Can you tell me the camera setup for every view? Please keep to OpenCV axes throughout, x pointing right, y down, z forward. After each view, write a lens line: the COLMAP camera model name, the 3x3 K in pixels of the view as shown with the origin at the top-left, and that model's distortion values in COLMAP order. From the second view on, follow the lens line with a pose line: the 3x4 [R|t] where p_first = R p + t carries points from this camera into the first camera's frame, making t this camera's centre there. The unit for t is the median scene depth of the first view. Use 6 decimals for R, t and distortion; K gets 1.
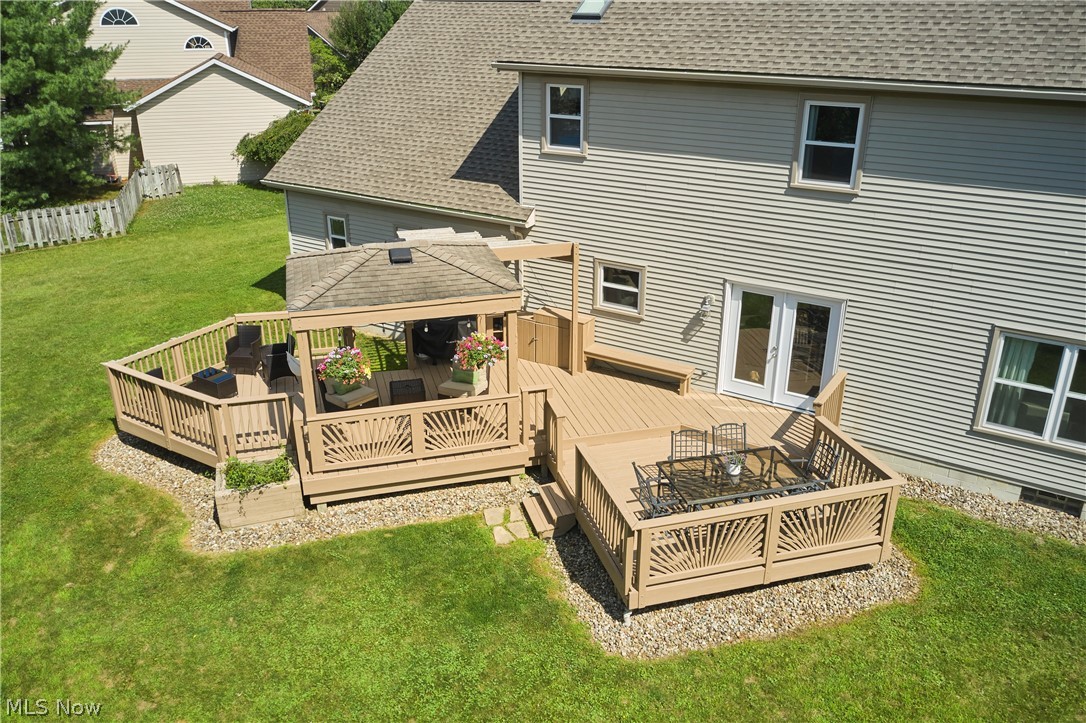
lens RADIAL K [[858.4, 0, 545.8], [0, 858.4, 359.7], [0, 0, 1]] dist [-0.001874, -0.006023]
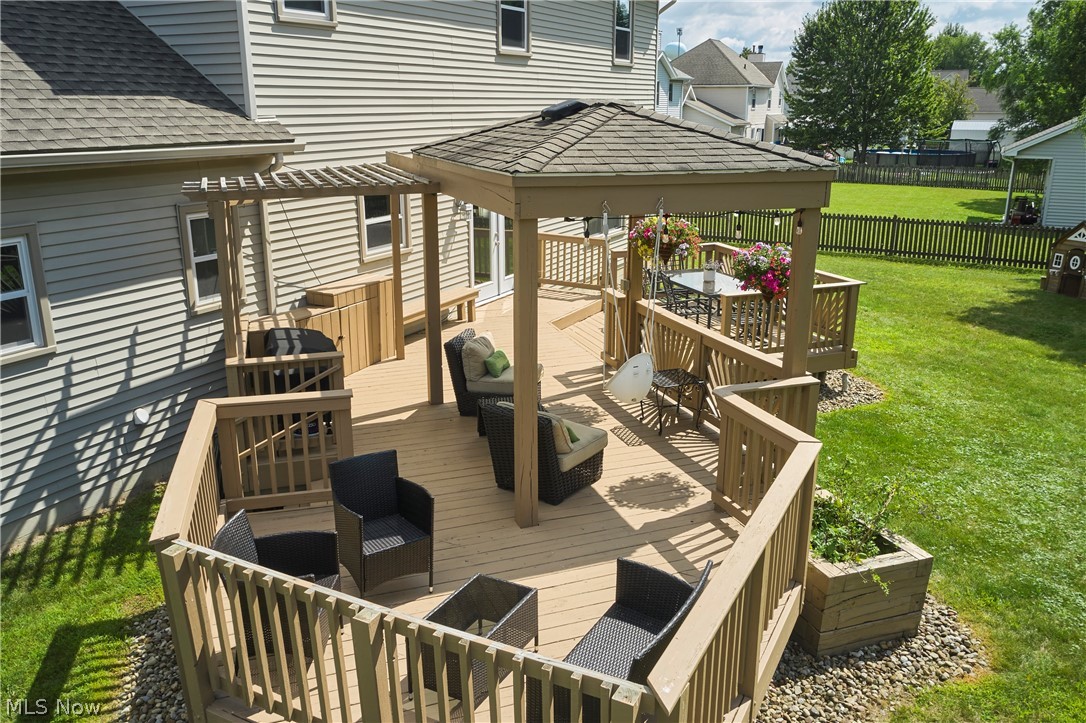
lens RADIAL K [[858.4, 0, 545.8], [0, 858.4, 359.7], [0, 0, 1]] dist [-0.001874, -0.006023]
pose [[-0.085633, -0.290676, 0.952982, -0.741102], [0.380740, 0.874353, 0.300905, -0.169986], [-0.920708, 0.388606, 0.035799, 1.046832]]
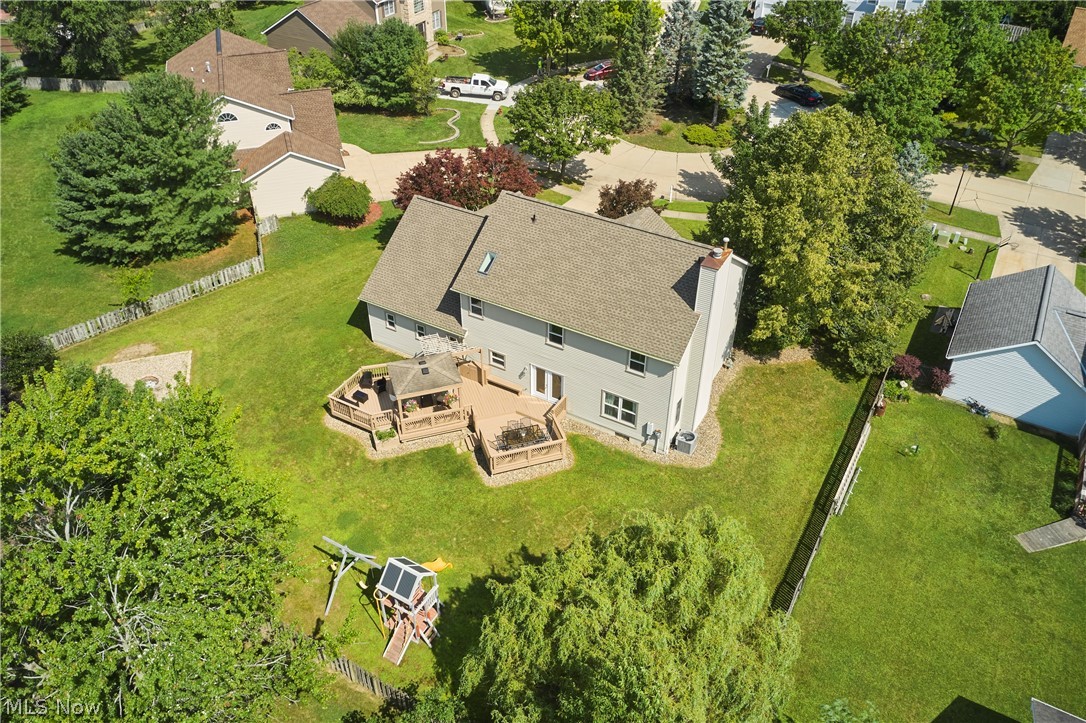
lens RADIAL K [[858.4, 0, 545.8], [0, 858.4, 359.7], [0, 0, 1]] dist [-0.001874, -0.006023]
pose [[0.999145, -0.020025, 0.036161, 0.166483], [0.010115, 0.966666, 0.255840, -0.953750], [-0.040079, -0.255255, 0.966043, -2.088405]]
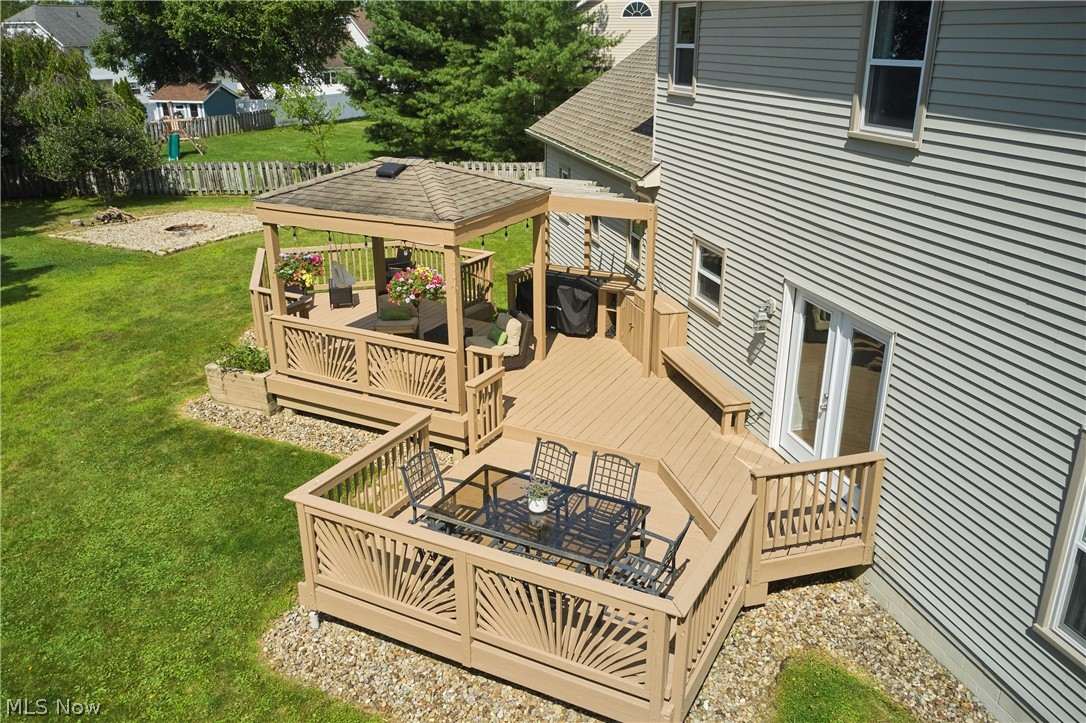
lens RADIAL K [[858.4, 0, 545.8], [0, 858.4, 359.7], [0, 0, 1]] dist [-0.001874, -0.006023]
pose [[0.731301, 0.241182, -0.637989, 0.557972], [-0.265160, 0.962345, 0.059858, -0.024200], [0.628402, 0.125395, 0.767715, 0.402001]]
